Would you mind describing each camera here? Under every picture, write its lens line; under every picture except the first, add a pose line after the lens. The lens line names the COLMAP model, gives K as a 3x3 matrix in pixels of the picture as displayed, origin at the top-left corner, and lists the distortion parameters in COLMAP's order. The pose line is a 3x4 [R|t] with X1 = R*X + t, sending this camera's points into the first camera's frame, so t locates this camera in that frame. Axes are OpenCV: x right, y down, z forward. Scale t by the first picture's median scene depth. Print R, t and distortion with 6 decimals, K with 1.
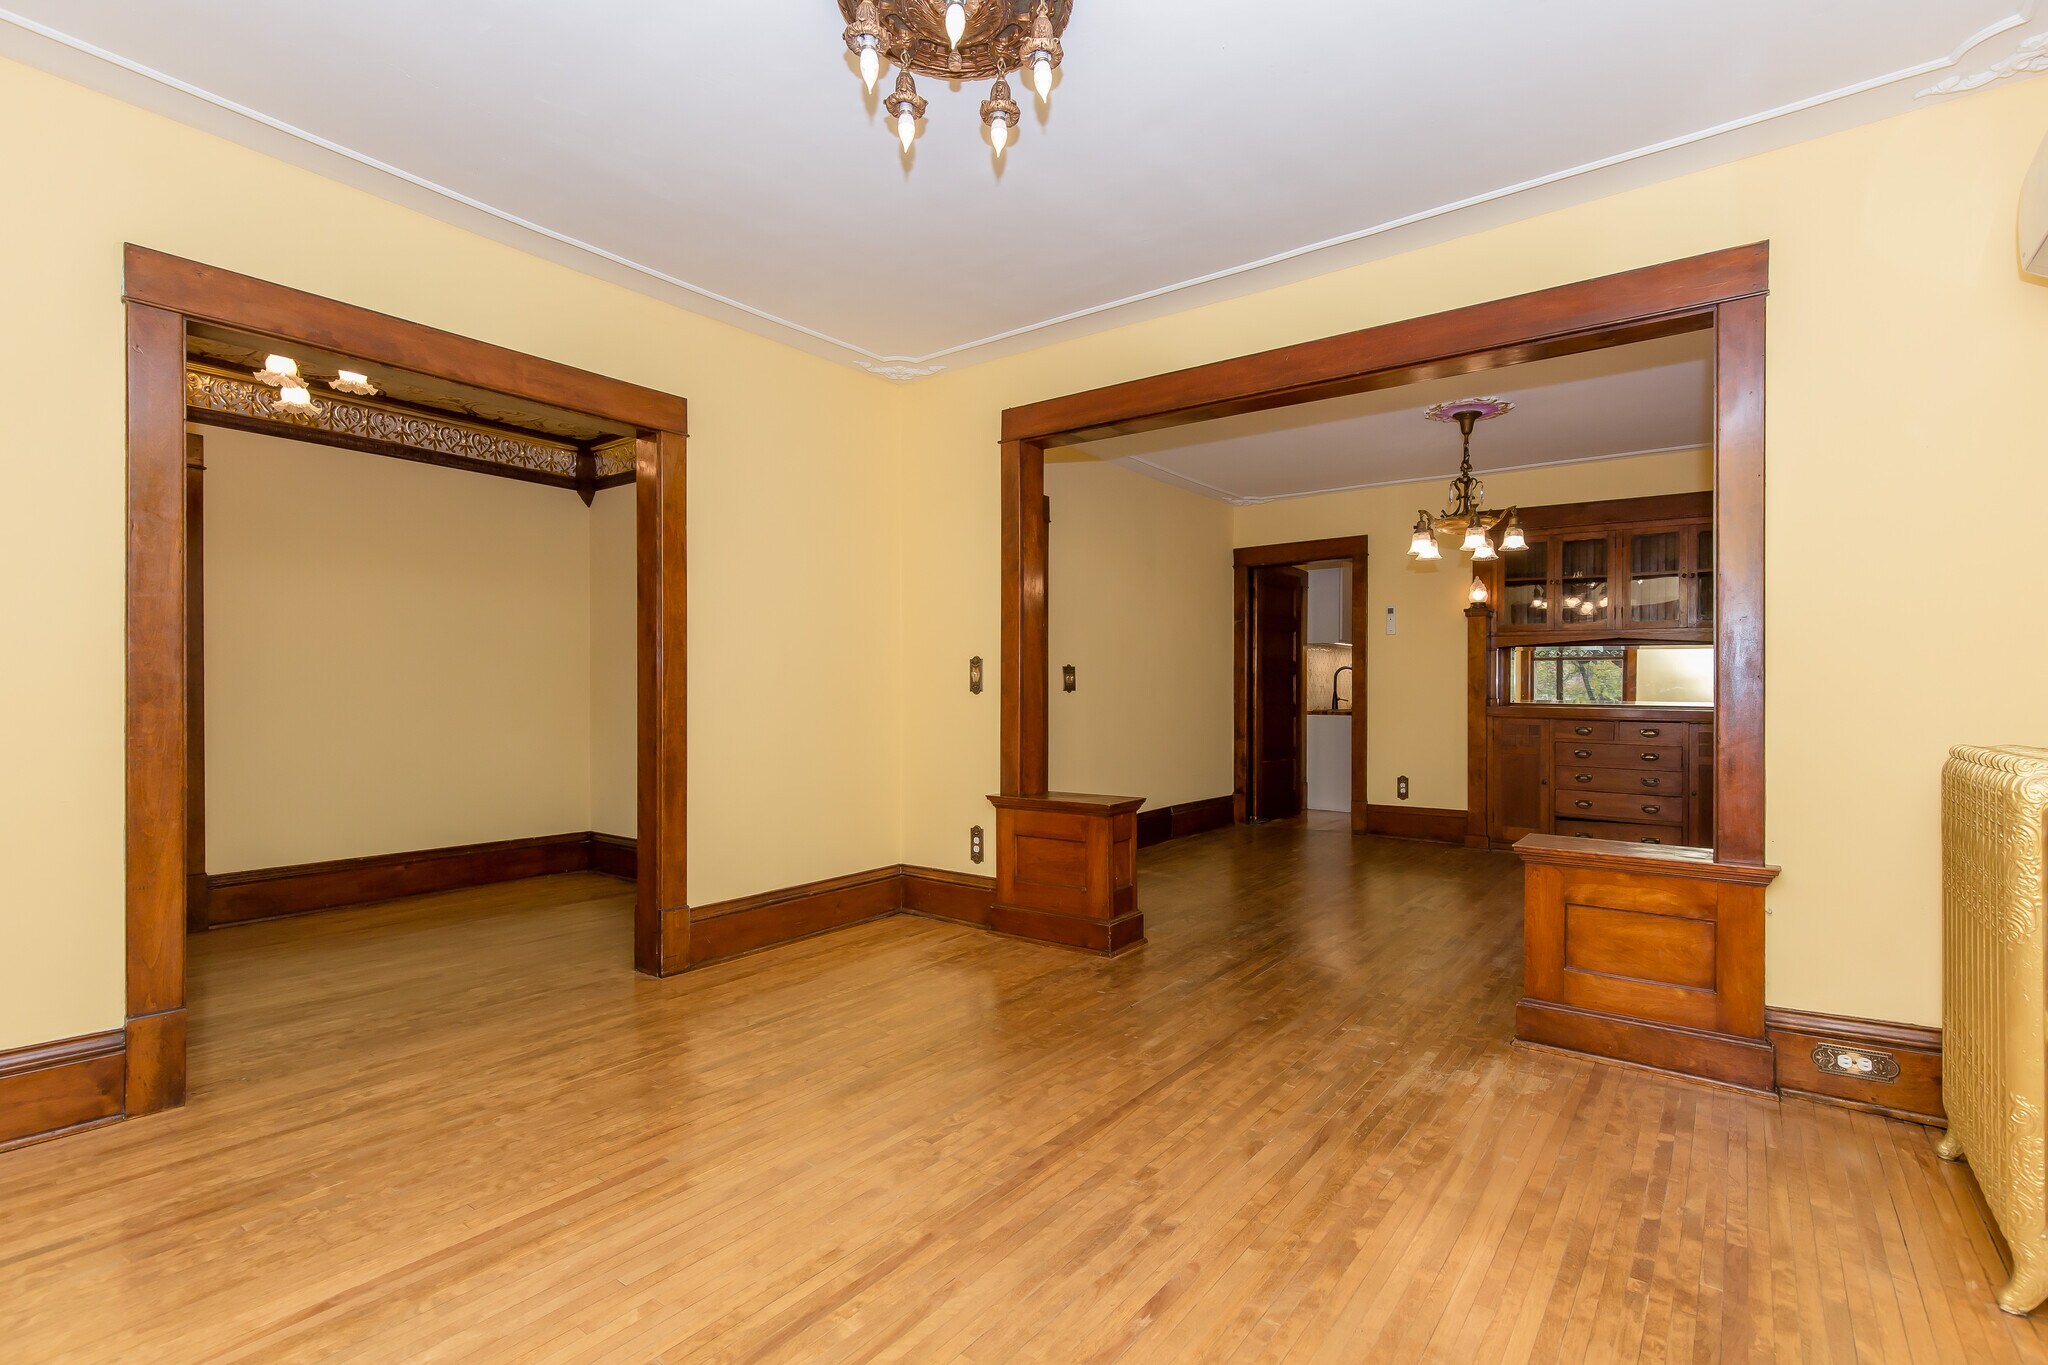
lens RADIAL K [[940.1, 0, 1040.8], [0, 940.1, 712.8], [0, 0, 1]] dist [-0.000575, -0.000349]
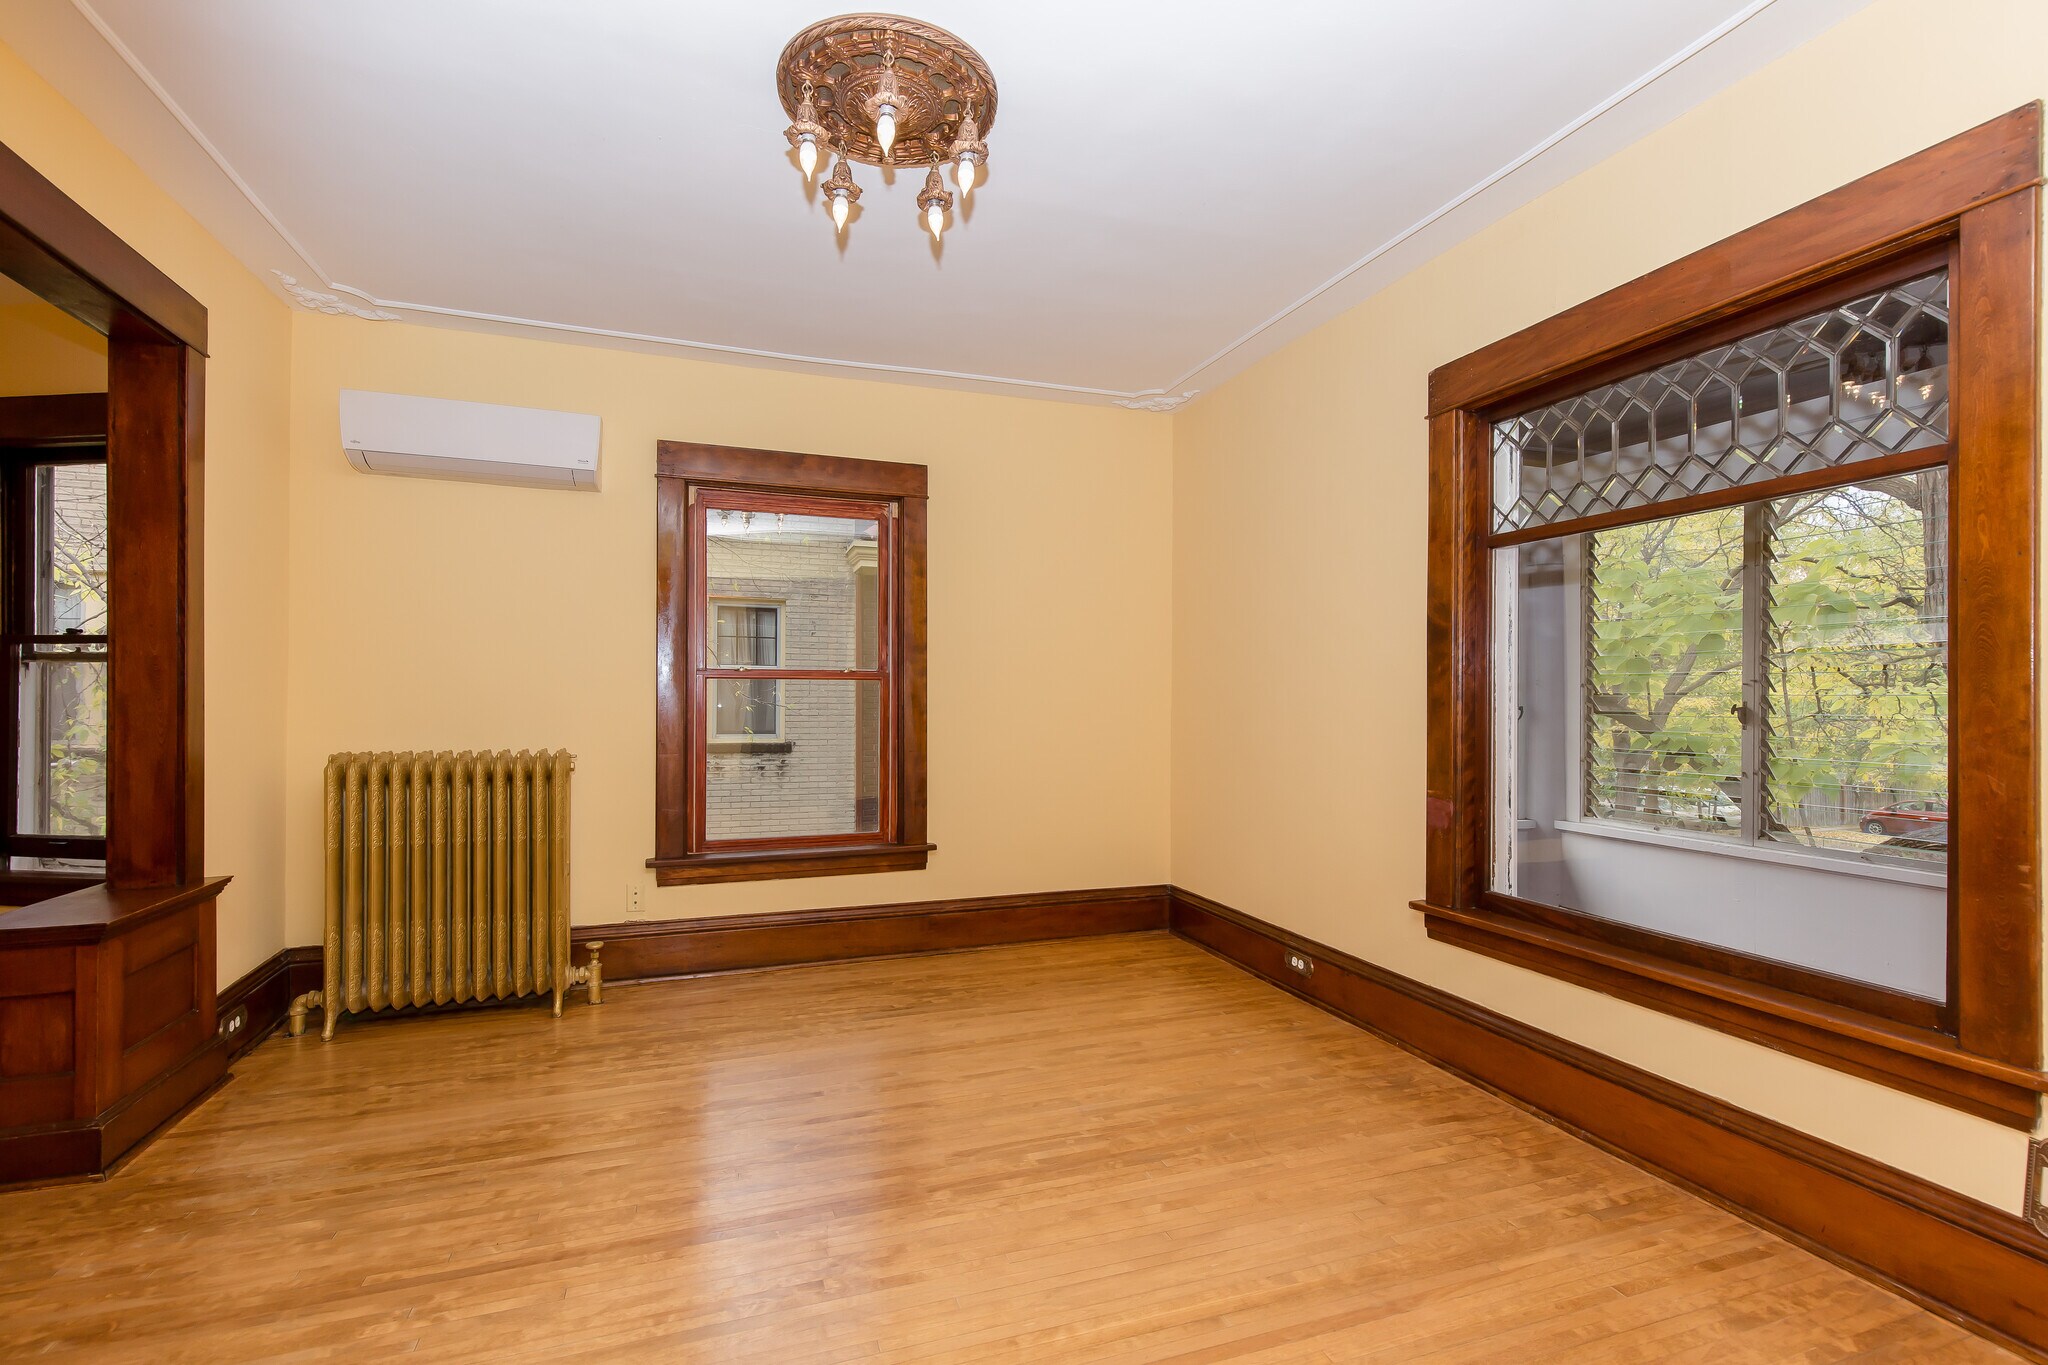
lens RADIAL K [[918.9, 0, 1026.9], [0, 918.9, 688.6], [0, 0, 1]] dist [0.002231, 0.000355]
pose [[-0.830209, 0.002984, 0.557445, -0.277580], [0.005383, 0.999982, 0.002664, -0.025225], [-0.557427, 0.005212, -0.830210, 0.605268]]
